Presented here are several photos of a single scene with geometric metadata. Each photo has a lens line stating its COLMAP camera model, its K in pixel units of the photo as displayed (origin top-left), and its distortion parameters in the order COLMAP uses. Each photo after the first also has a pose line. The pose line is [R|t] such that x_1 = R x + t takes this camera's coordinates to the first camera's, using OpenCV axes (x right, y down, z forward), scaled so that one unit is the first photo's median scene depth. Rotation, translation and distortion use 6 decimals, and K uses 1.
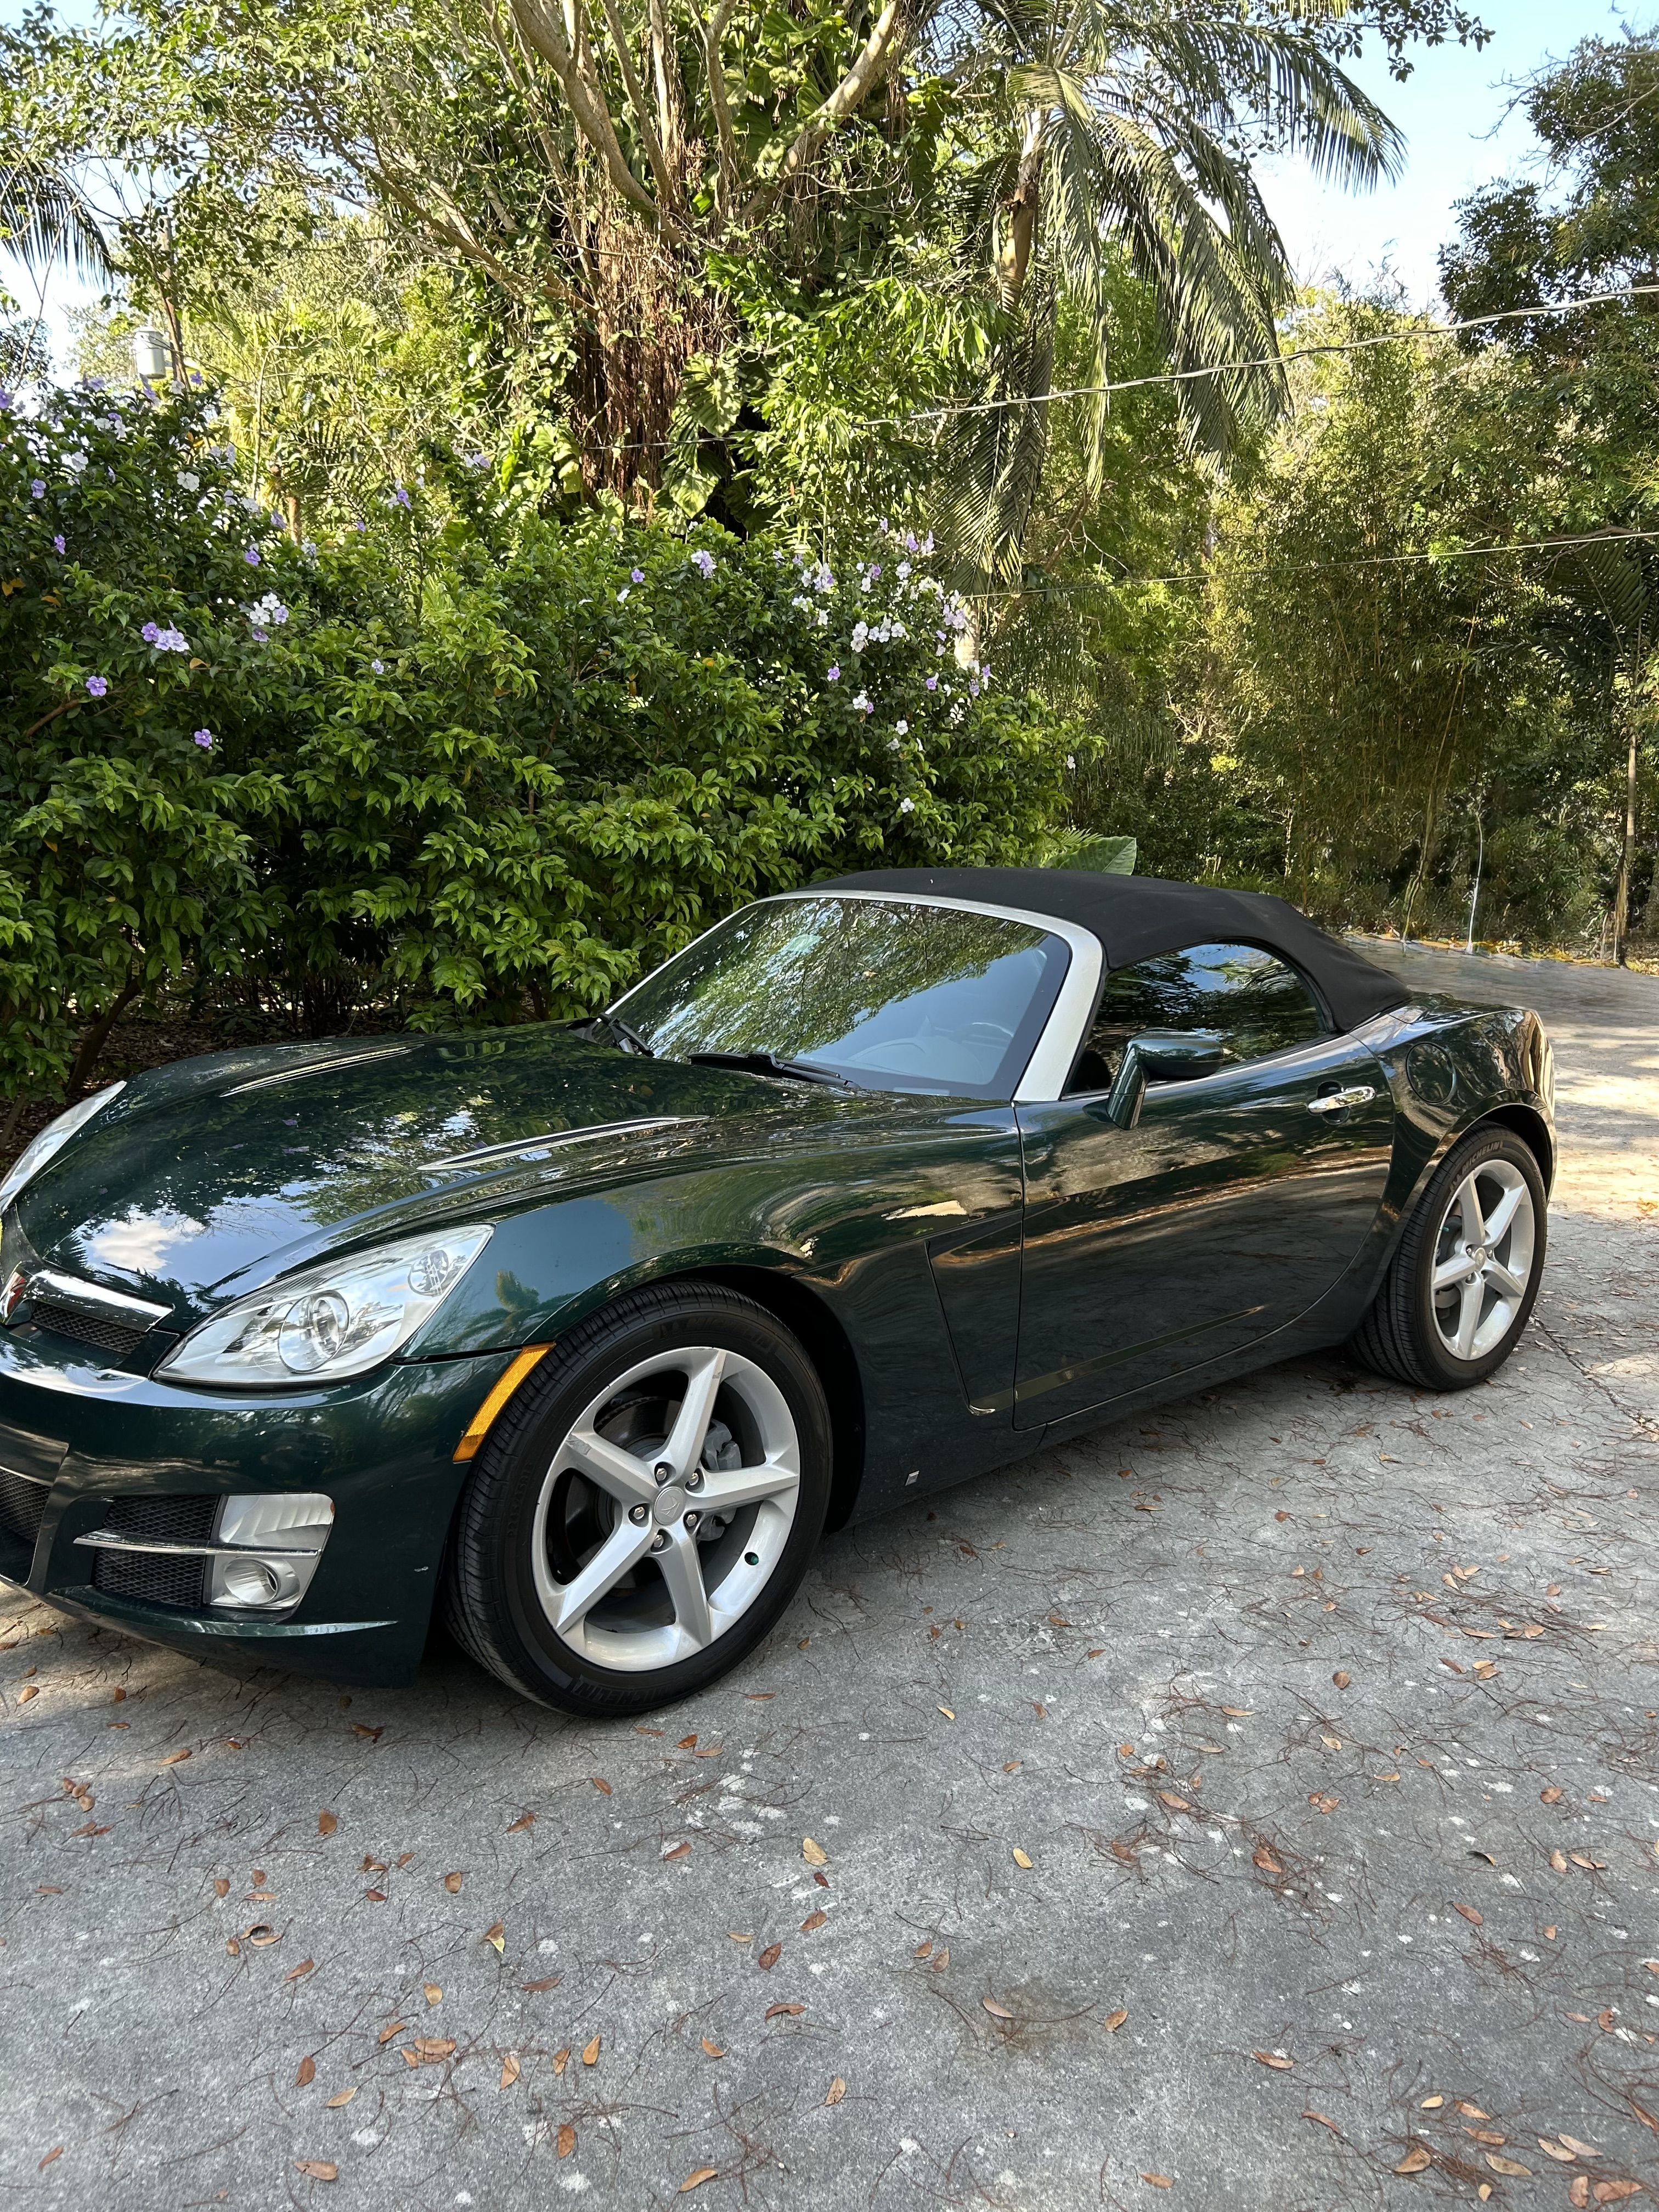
lens RADIAL K [[1680.9, 0, 829.5], [0, 1680.9, 1106.0], [0, 0, 1]] dist [0.120234, -0.256437]
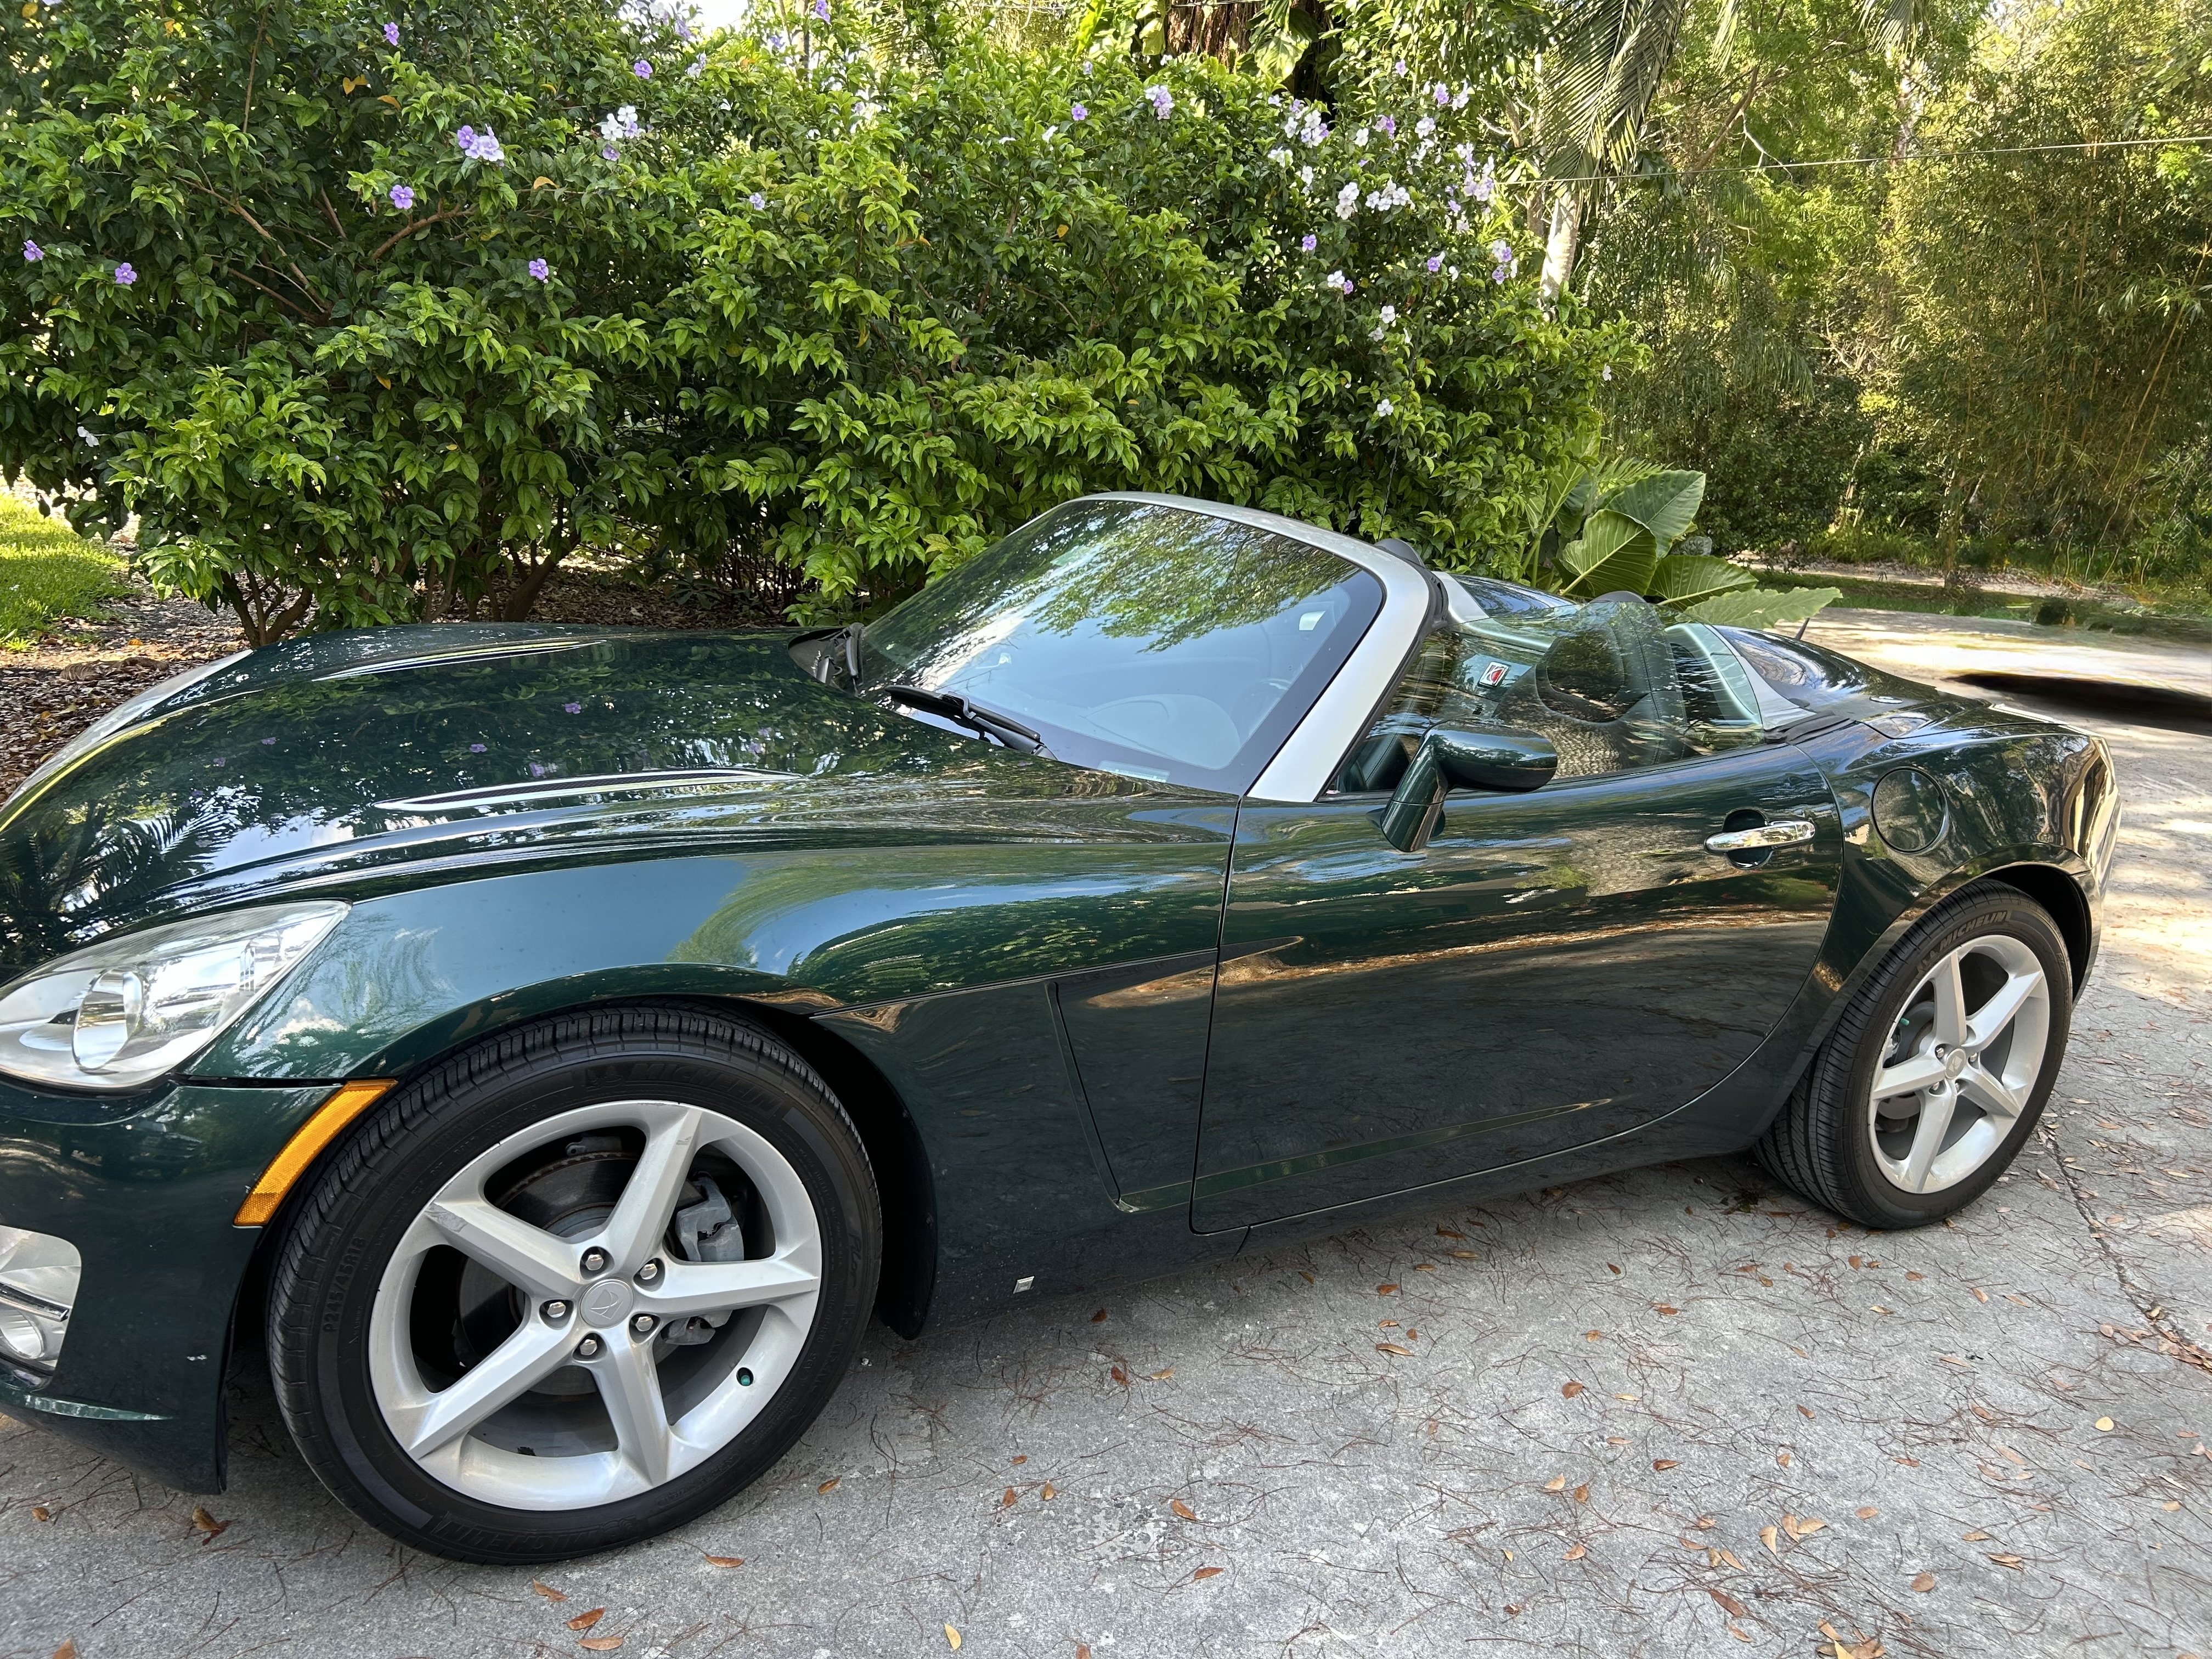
lens RADIAL K [[1674.9, 0, 1105.3], [0, 1674.9, 859.7], [0, 0, 1]] dist [0.052633, -0.054844]
pose [[0.976223, 0.118675, -0.181398, 0.103132], [-0.103261, 0.990371, 0.092210, -0.020437], [0.190594, -0.071287, 0.979077, 0.152599]]
